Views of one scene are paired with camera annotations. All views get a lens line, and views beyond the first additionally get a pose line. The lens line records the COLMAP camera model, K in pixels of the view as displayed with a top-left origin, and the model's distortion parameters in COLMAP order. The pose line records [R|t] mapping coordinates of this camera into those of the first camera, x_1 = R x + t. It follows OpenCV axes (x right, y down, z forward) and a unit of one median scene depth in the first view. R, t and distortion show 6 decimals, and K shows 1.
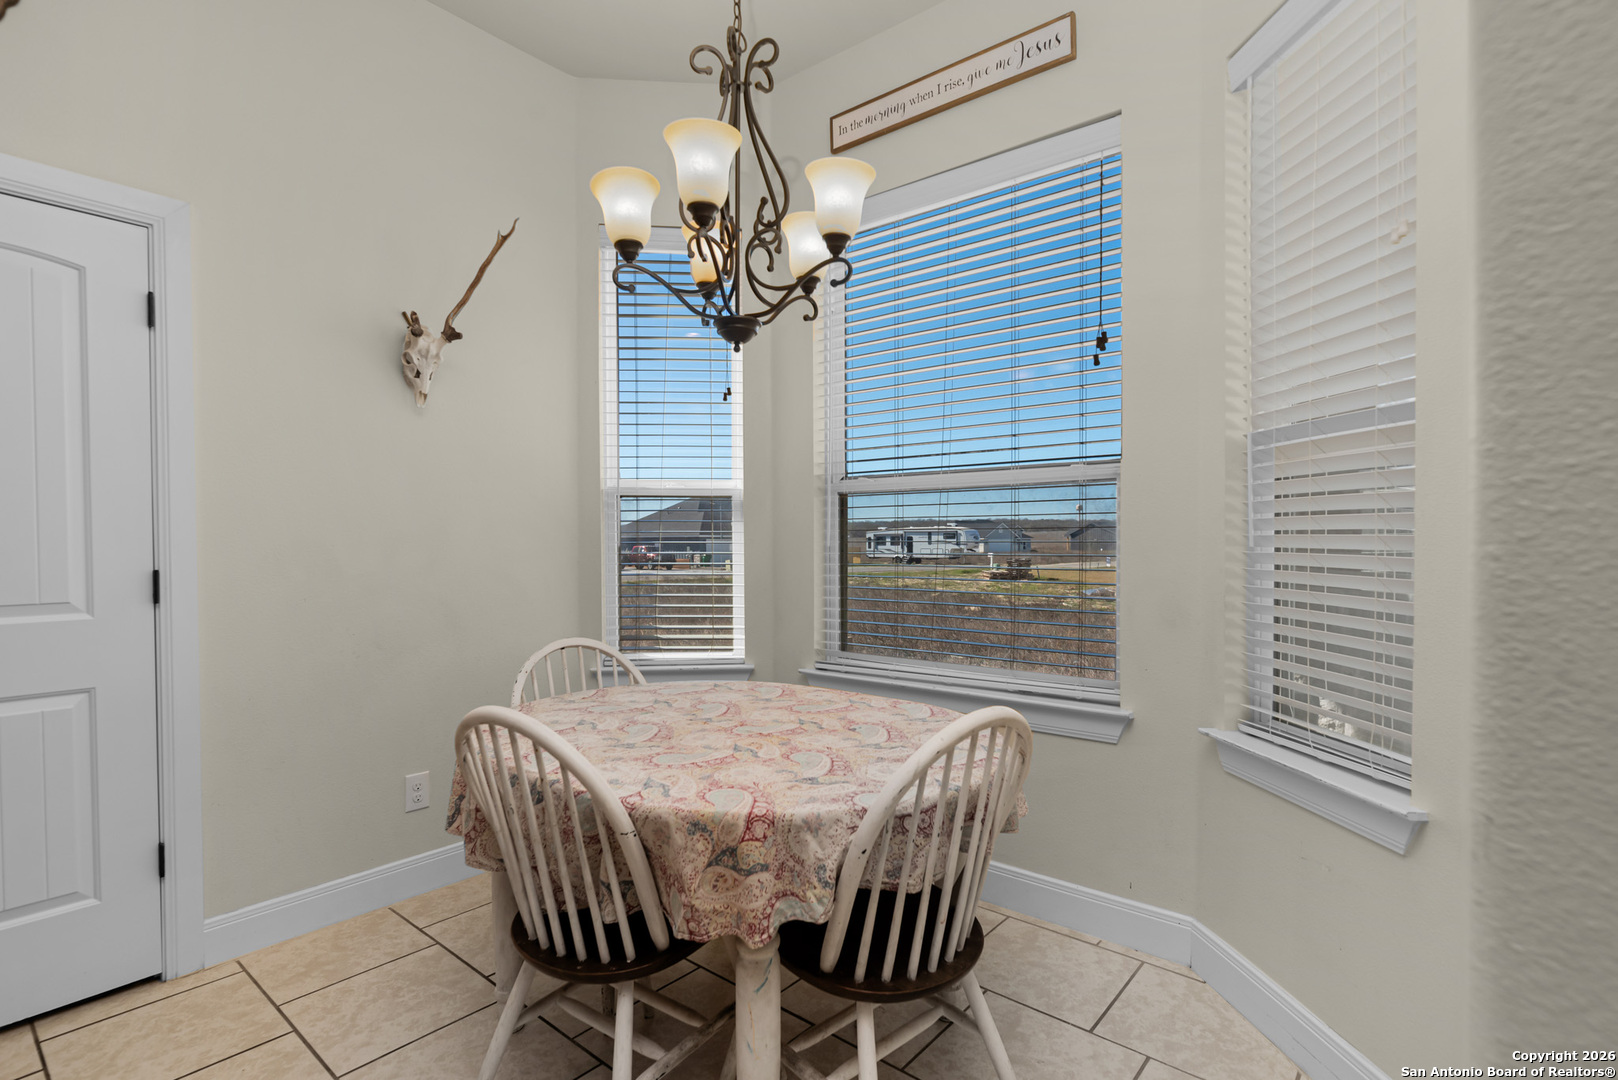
lens RADIAL K [[776.5, 0, 808.7], [0, 776.5, 552.2], [0, 0, 1]] dist [-0.002215, -0.000331]
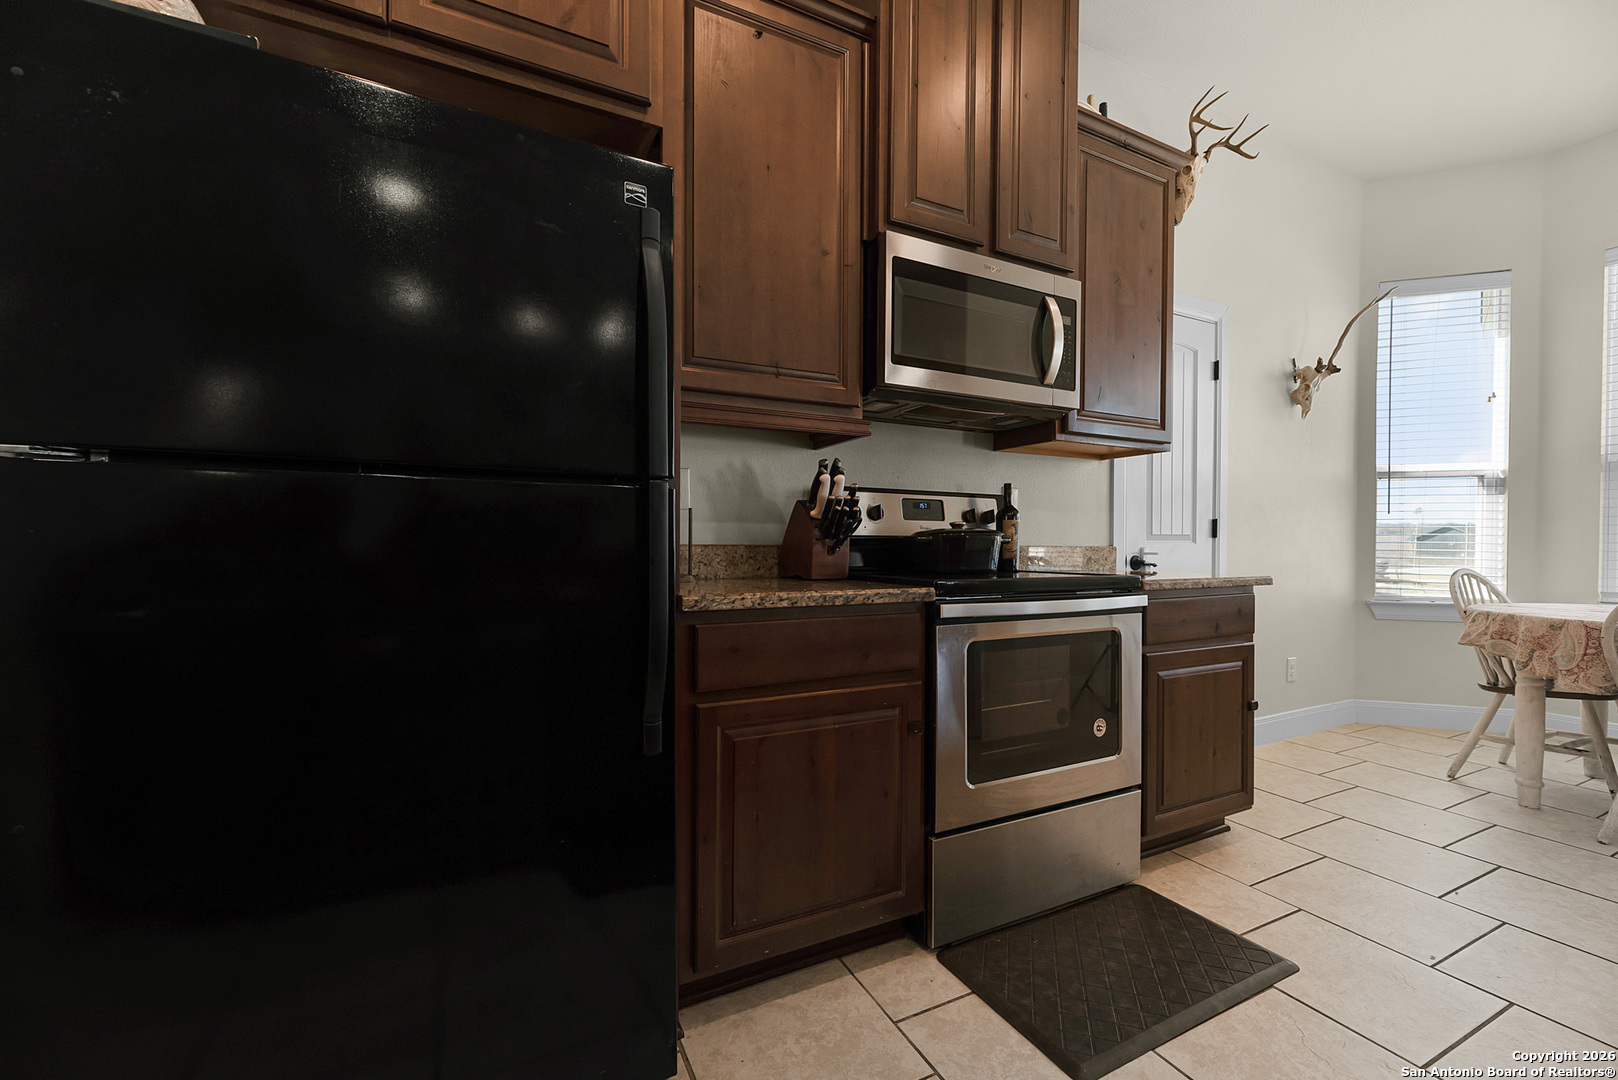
lens RADIAL K [[656.1, 0, 816.8], [0, 656.1, 551.6], [0, 0, 1]] dist [-0.000235, 0.000723]
pose [[0.918082, 0.011857, -0.396214, -1.069073], [-0.012149, 0.999925, 0.001771, 0.105077], [0.396205, 0.003188, 0.918156, -0.711770]]
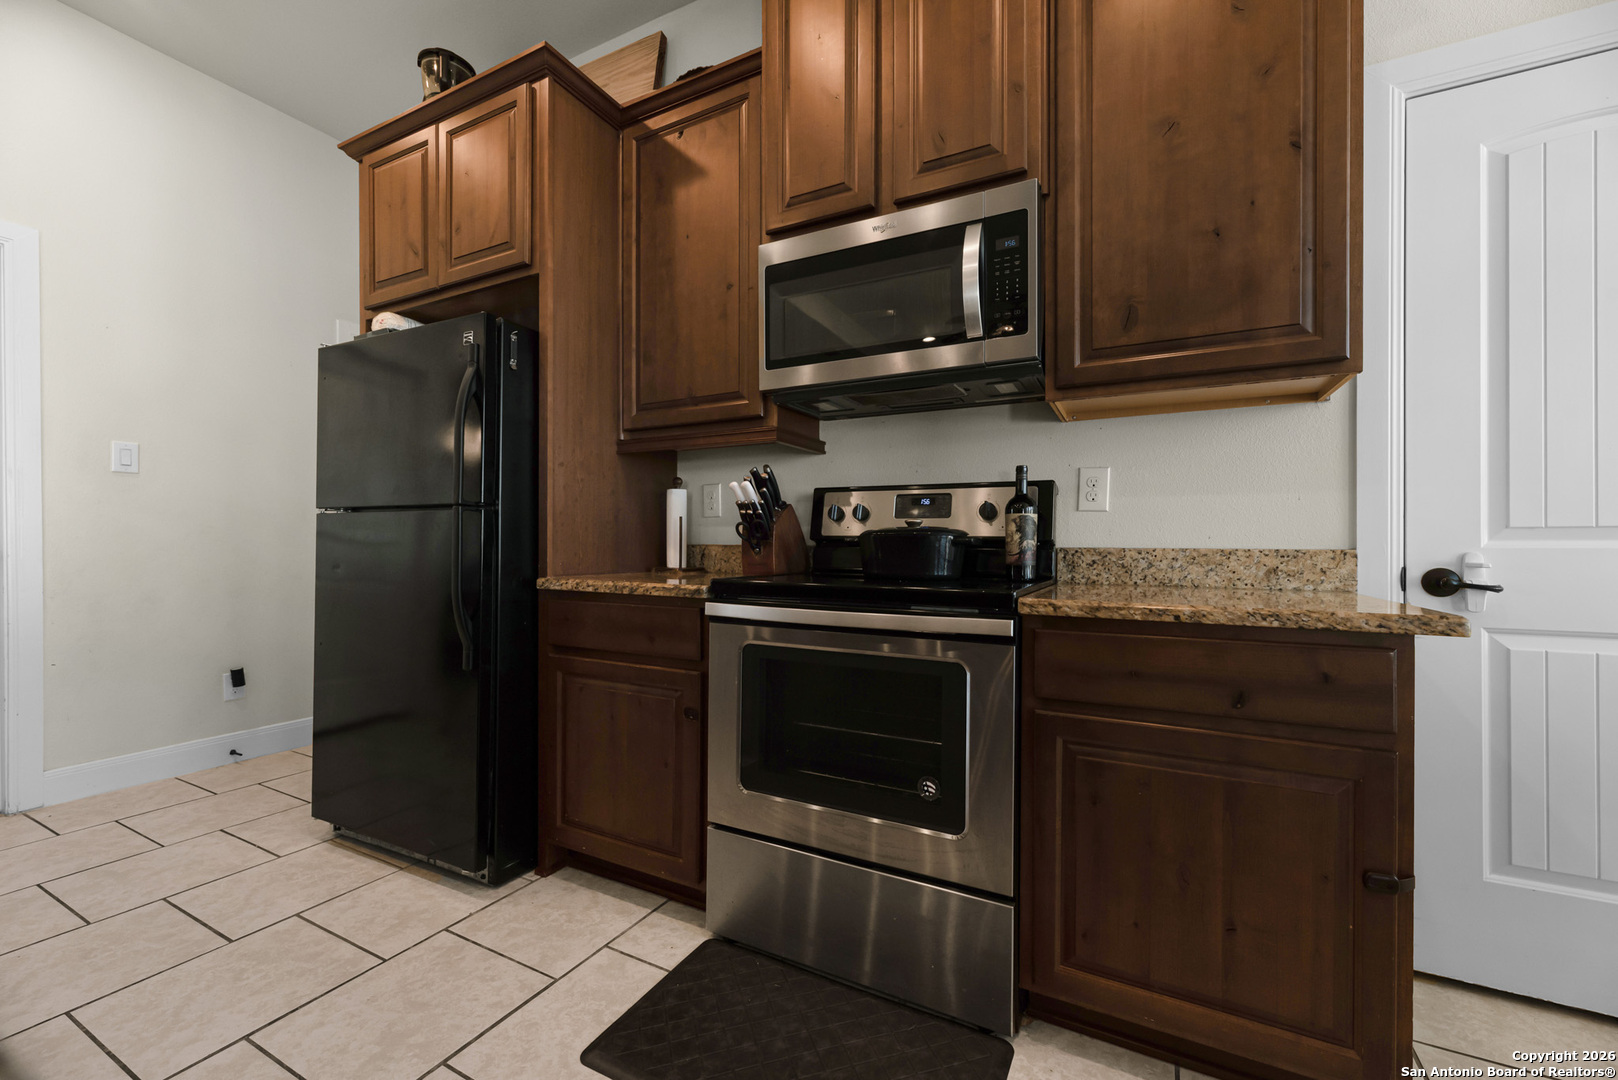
lens RADIAL K [[656.1, 0, 815.3], [0, 656.1, 542.7], [0, 0, 1]] dist [-0.000235, 0.000723]
pose [[0.207508, 0.006182, -0.978214, -0.448026], [-0.017348, 0.999846, 0.002639, 0.089909], [0.978080, 0.016423, 0.207583, -0.013641]]
